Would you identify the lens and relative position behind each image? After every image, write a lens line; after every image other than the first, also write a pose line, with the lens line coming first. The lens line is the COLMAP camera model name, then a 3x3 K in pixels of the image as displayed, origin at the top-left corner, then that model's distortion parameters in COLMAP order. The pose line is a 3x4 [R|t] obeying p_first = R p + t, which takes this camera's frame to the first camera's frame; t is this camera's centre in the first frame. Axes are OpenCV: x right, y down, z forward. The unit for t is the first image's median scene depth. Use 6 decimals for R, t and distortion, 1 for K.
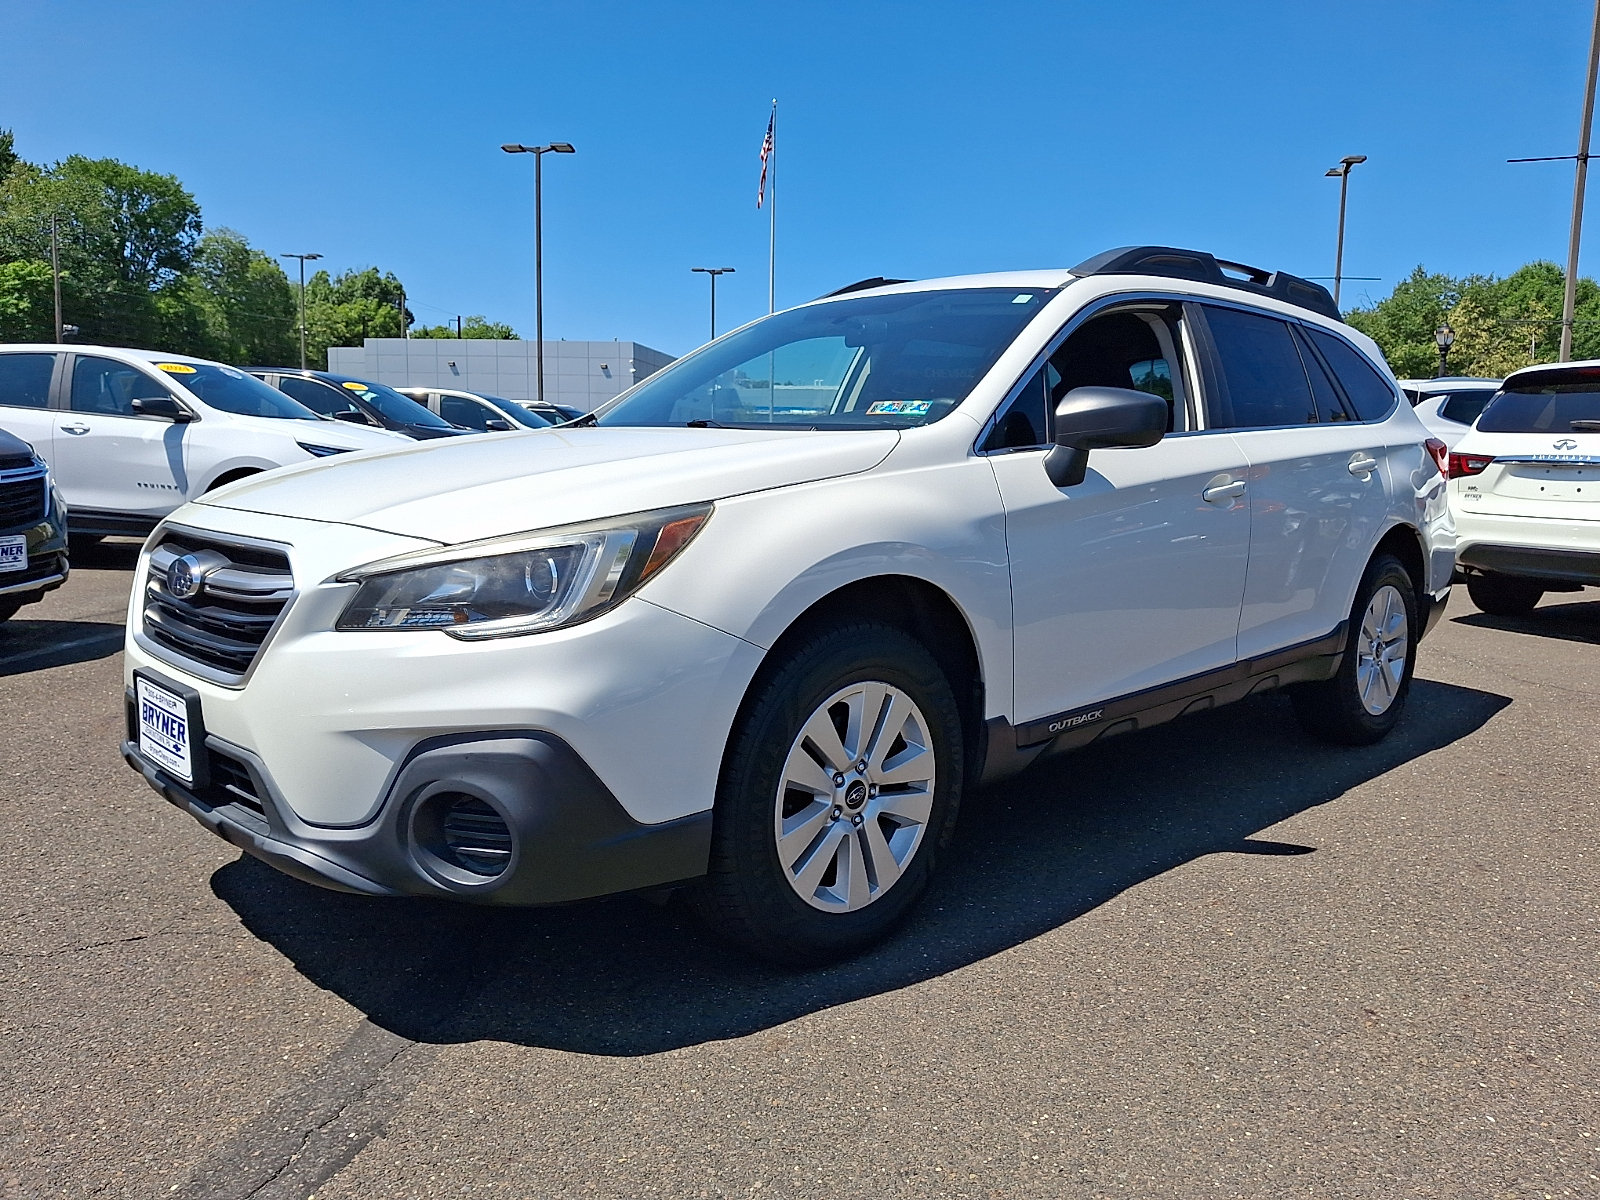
lens RADIAL K [[1122.2, 0, 804.8], [0, 1122.2, 626.1], [0, 0, 1]] dist [0.130895, -0.225883]
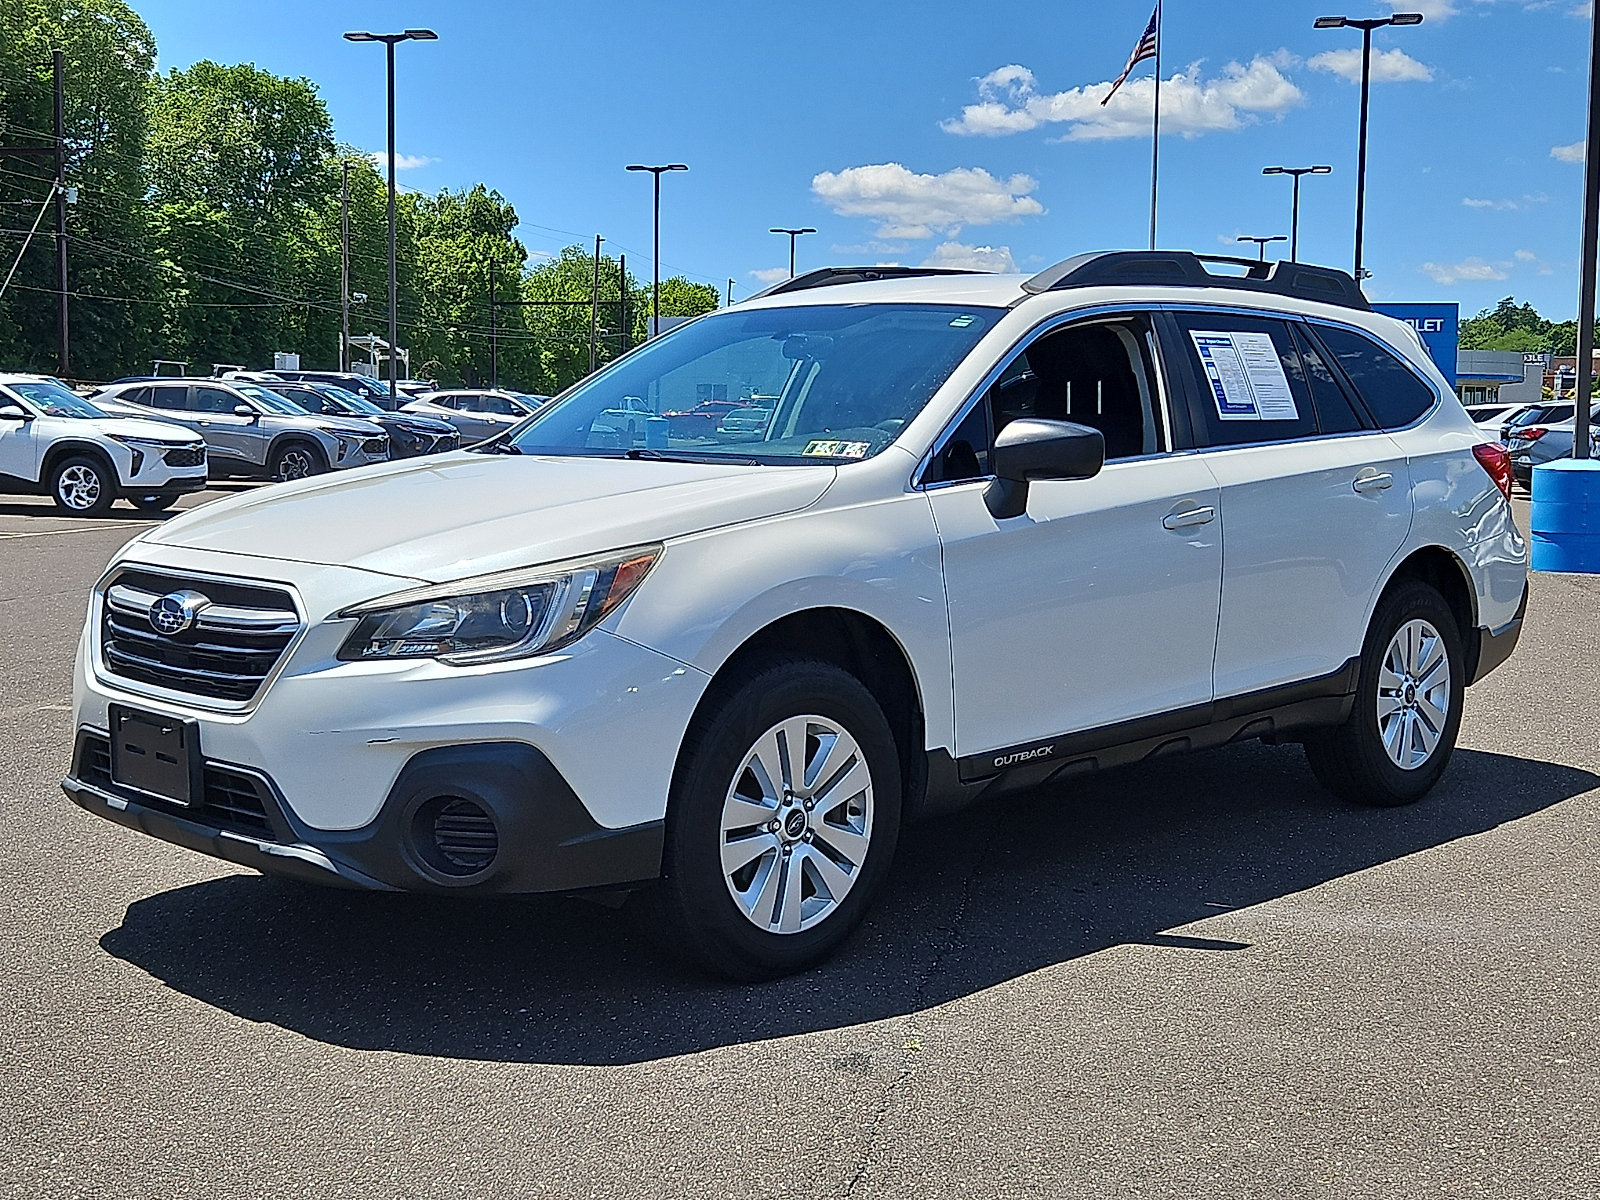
lens RADIAL K [[1886.9, 0, 800.0], [0, 1886.9, 600.0], [0, 0, 1]] dist [0.036318, 0.060793]
pose [[0.999490, -0.007917, 0.030926, -0.003136], [0.009537, 0.998572, -0.052566, 0.036478], [-0.030466, 0.052834, 0.998138, -0.690092]]
